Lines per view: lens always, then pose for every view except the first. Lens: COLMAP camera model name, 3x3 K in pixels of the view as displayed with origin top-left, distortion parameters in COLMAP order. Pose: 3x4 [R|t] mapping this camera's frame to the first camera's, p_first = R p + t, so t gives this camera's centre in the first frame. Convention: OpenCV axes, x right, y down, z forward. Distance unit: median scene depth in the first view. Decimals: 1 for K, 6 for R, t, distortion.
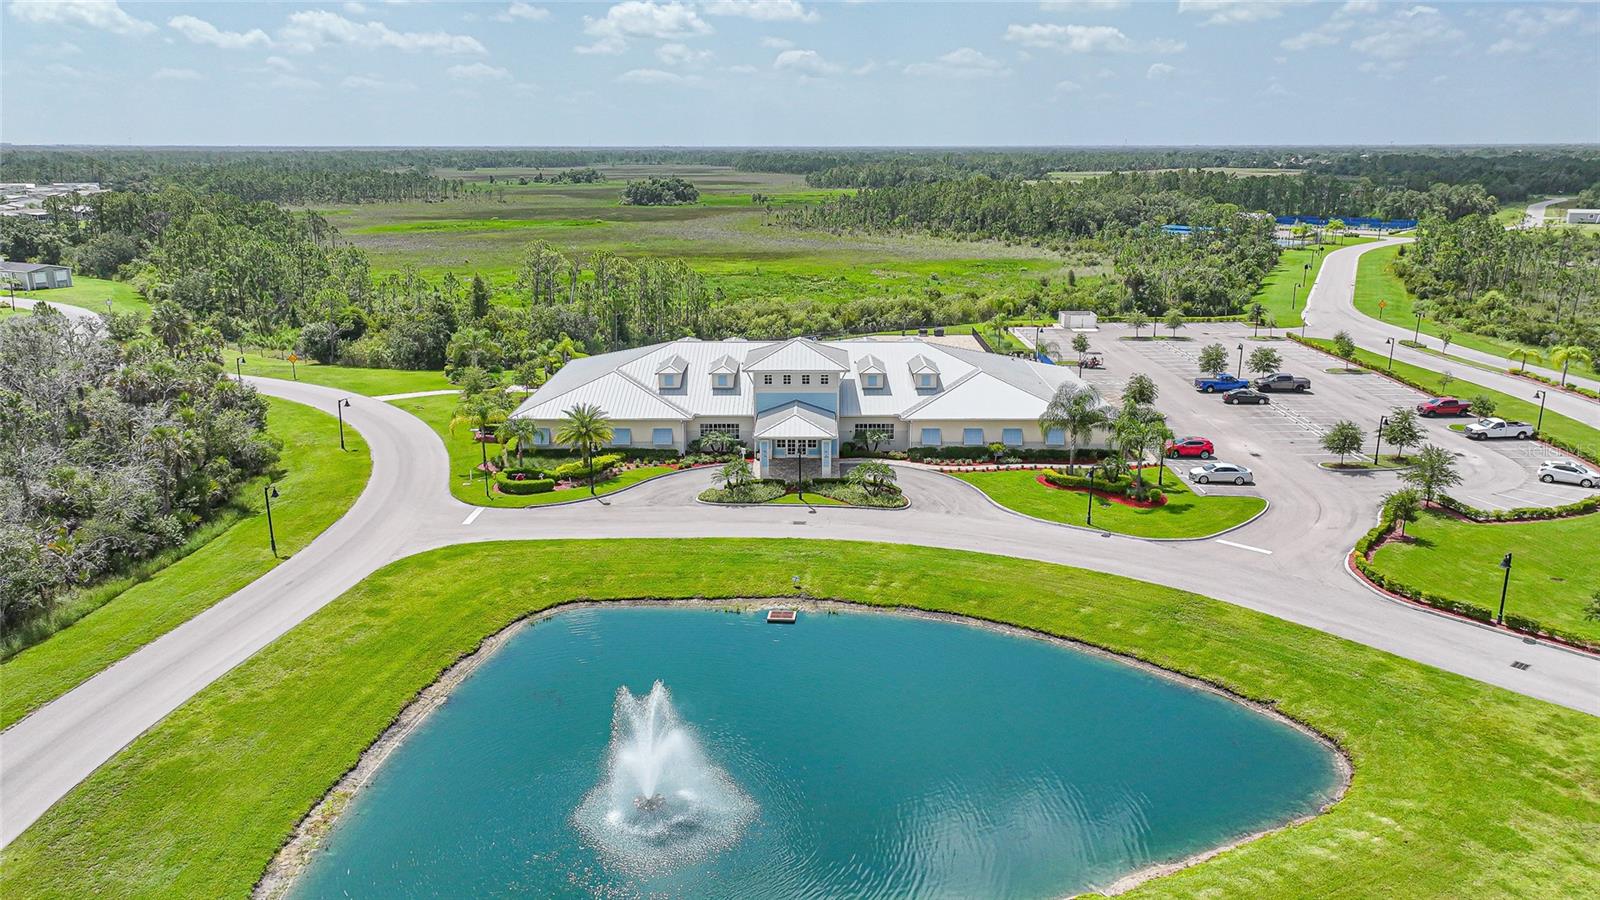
lens RADIAL K [[1117.6, 0, 806.0], [0, 1117.6, 457.4], [0, 0, 1]] dist [-0.006027, 0.022803]
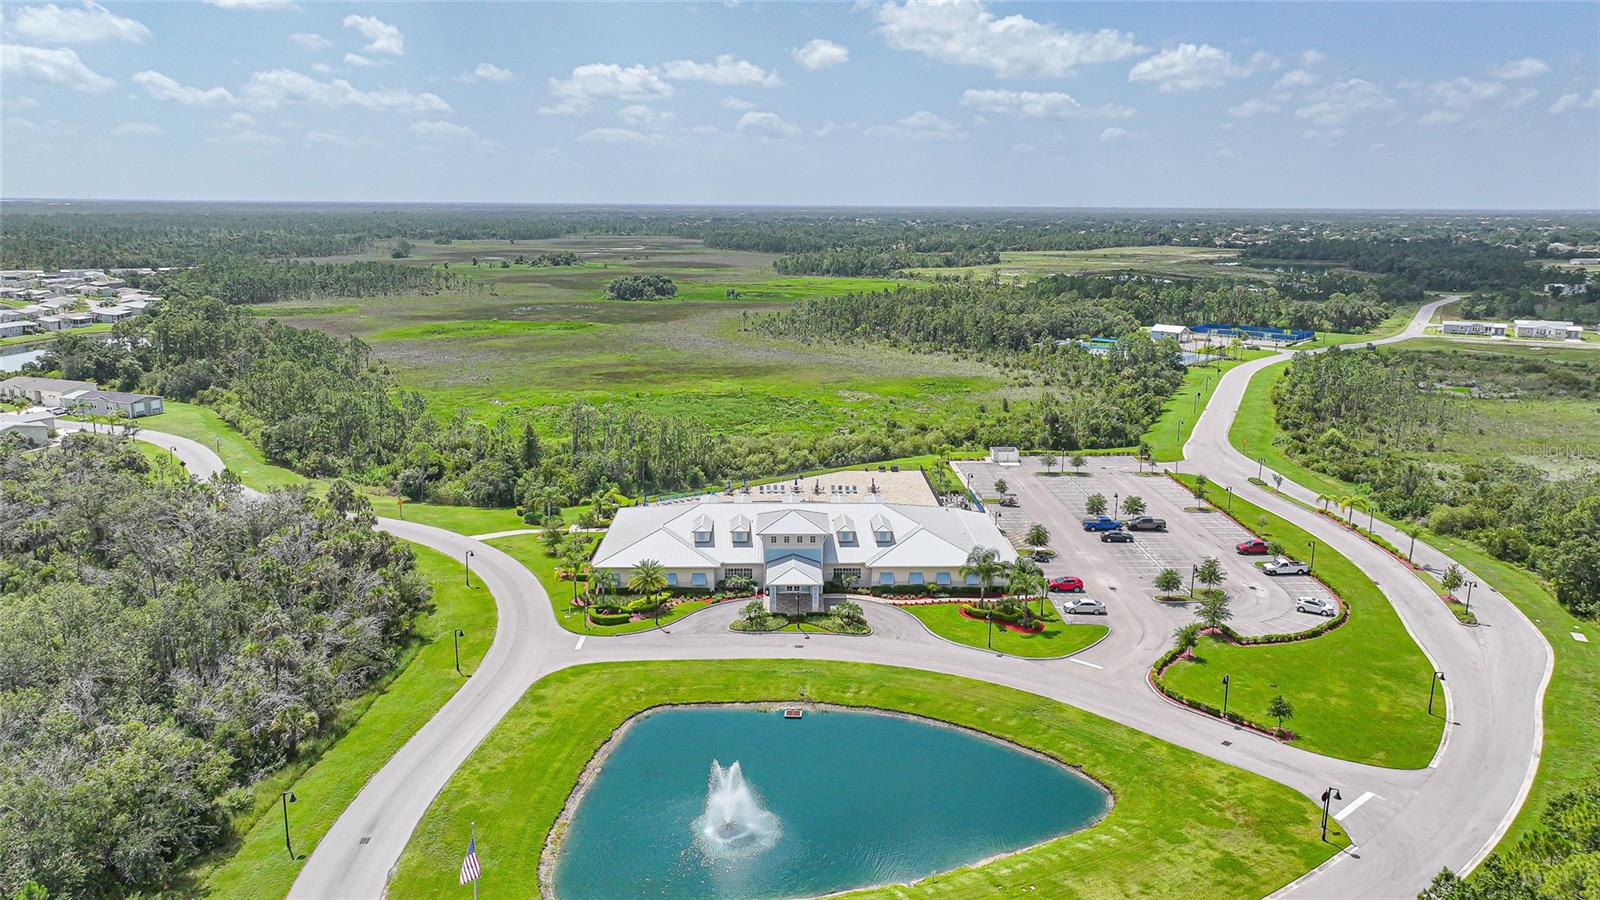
lens RADIAL K [[1117.6, 0, 806.0], [0, 1117.6, 457.4], [0, 0, 1]] dist [-0.006027, 0.022803]
pose [[0.999410, 0.000357, 0.034355, -0.042328], [0.001311, 0.998821, -0.048526, -0.107350], [-0.034332, 0.048542, 0.998231, -0.449343]]
